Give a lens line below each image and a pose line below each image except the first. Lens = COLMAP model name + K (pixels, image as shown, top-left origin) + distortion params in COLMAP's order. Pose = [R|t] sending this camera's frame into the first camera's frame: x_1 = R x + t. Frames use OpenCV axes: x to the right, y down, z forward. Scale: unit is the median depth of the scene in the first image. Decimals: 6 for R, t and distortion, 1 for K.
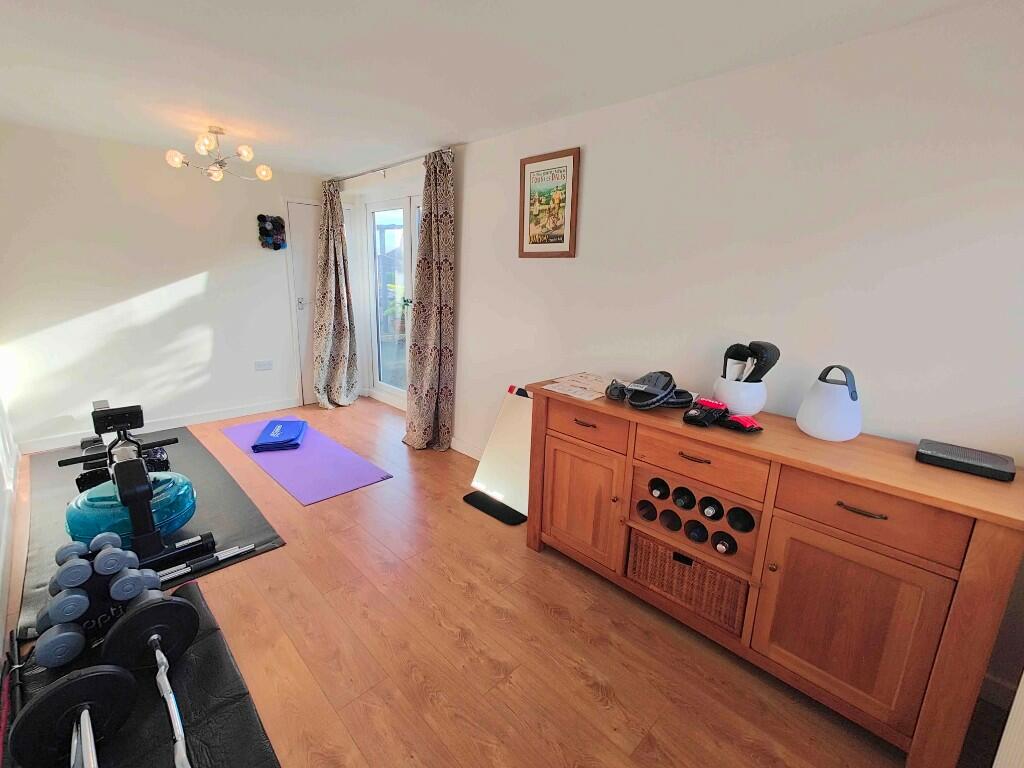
lens RADIAL K [[451.9, 0, 509.9], [0, 451.9, 380.1], [0, 0, 1]] dist [0.014850, -0.003800]
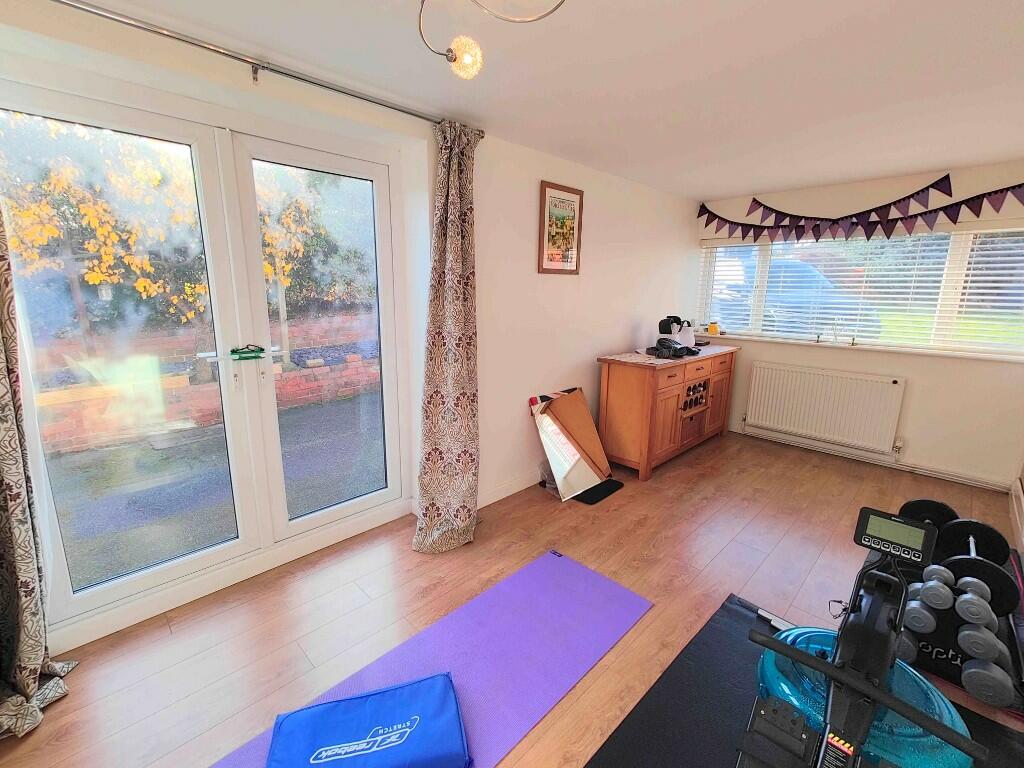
lens RADIAL K [[451.9, 0, 509.6], [0, 451.9, 381.5], [0, 0, 1]] dist [0.014850, -0.003800]
pose [[-0.003215, -0.234235, 0.972175, -1.393710], [0.221733, 0.947812, 0.229098, -0.381519], [-0.975102, 0.216300, 0.048890, 1.416313]]
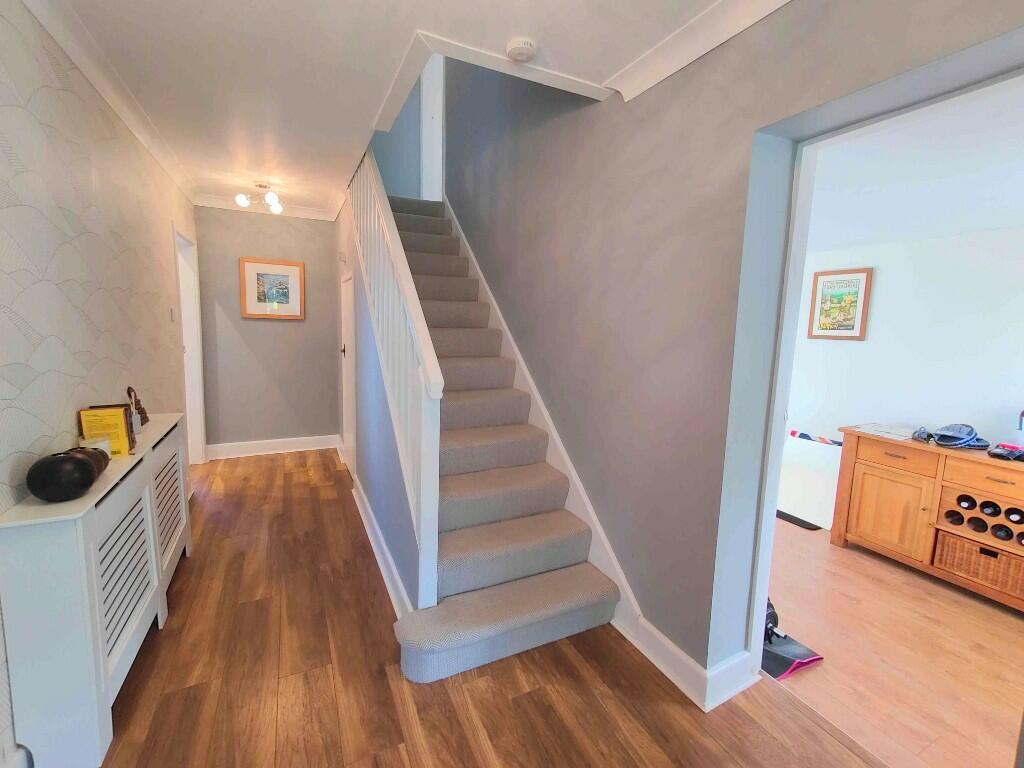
lens RADIAL K [[451.9, 0, 512.1], [0, 451.9, 378.9], [0, 0, 1]] dist [0.014850, -0.003800]
pose [[0.950809, 0.042539, -0.306843, -0.544014], [-0.078437, 0.991308, -0.105622, 0.096392], [0.299683, 0.124494, 0.945881, -0.773178]]
